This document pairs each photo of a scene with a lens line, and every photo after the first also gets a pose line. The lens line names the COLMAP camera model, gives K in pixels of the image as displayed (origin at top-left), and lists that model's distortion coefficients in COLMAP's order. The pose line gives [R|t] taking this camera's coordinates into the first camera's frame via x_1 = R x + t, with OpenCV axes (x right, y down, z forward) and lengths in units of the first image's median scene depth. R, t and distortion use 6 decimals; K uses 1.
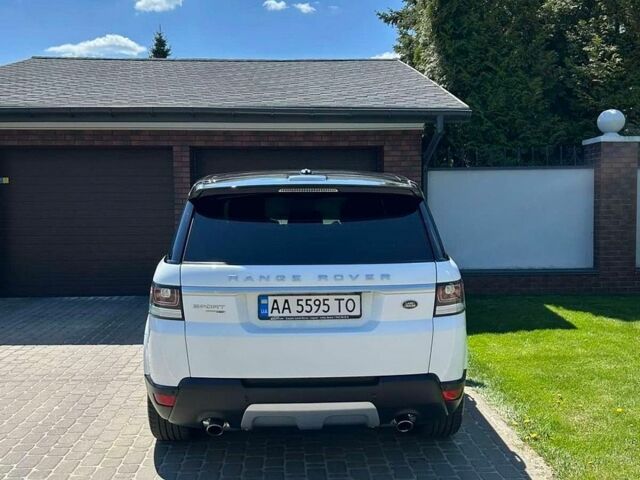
lens RADIAL K [[643.4, 0, 320.0], [0, 643.4, 240.0], [0, 0, 1]] dist [0.071628, -0.126418]
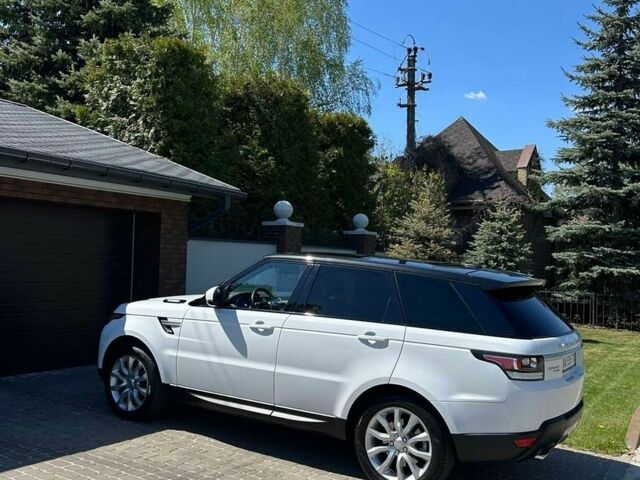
lens RADIAL K [[643.4, 0, 320.0], [0, 643.4, 240.0], [0, 0, 1]] dist [0.071628, -0.126418]
pose [[0.587622, 0.057451, 0.807093, -0.564153], [0.004479, 0.997230, -0.074246, -0.025616], [-0.809123, 0.047243, 0.585737, 0.191086]]
